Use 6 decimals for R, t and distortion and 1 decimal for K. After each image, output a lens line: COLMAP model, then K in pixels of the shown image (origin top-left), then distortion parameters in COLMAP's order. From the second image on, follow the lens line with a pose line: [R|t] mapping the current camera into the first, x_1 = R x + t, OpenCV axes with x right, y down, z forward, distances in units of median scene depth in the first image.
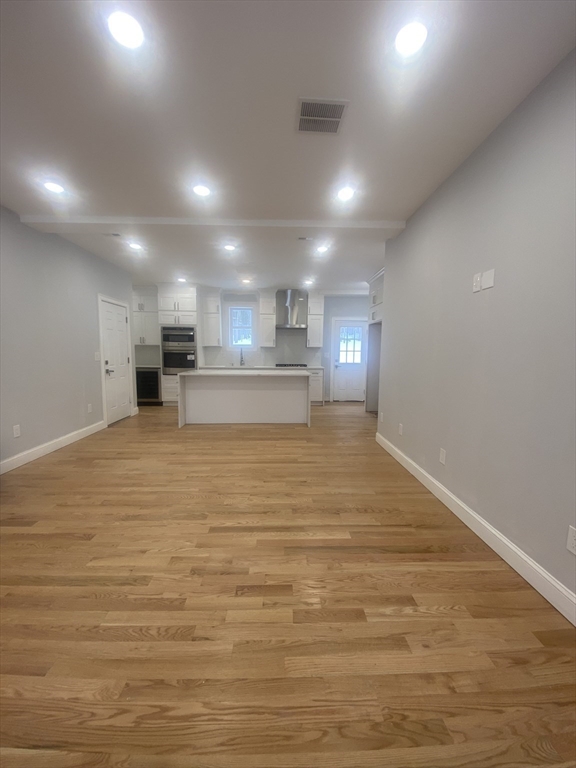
lens RADIAL K [[309.2, 0, 288.0], [0, 309.2, 384.0], [0, 0, 1]] dist [0.032073, -0.026247]
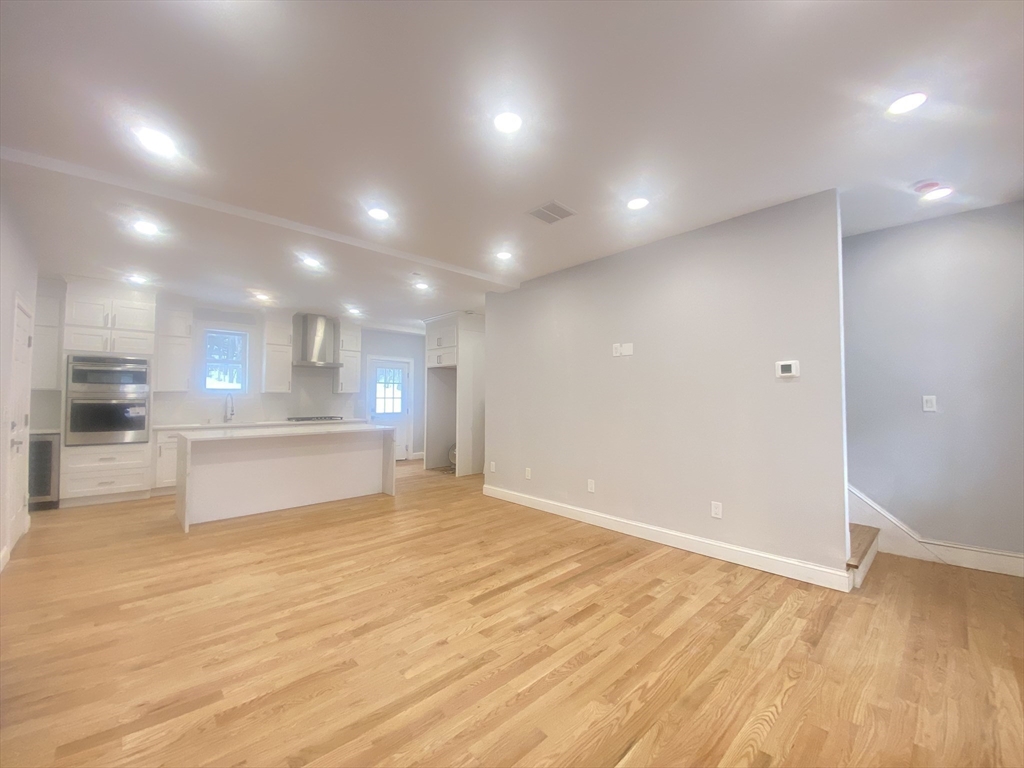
lens RADIAL K [[412.2, 0, 512.0], [0, 412.2, 384.0], [0, 0, 1]] dist [0.032073, -0.026247]
pose [[0.746178, 0.015130, 0.665574, -0.663836], [0.074918, 0.991483, -0.106529, -0.009479], [-0.661517, 0.129353, 0.738690, -0.019233]]
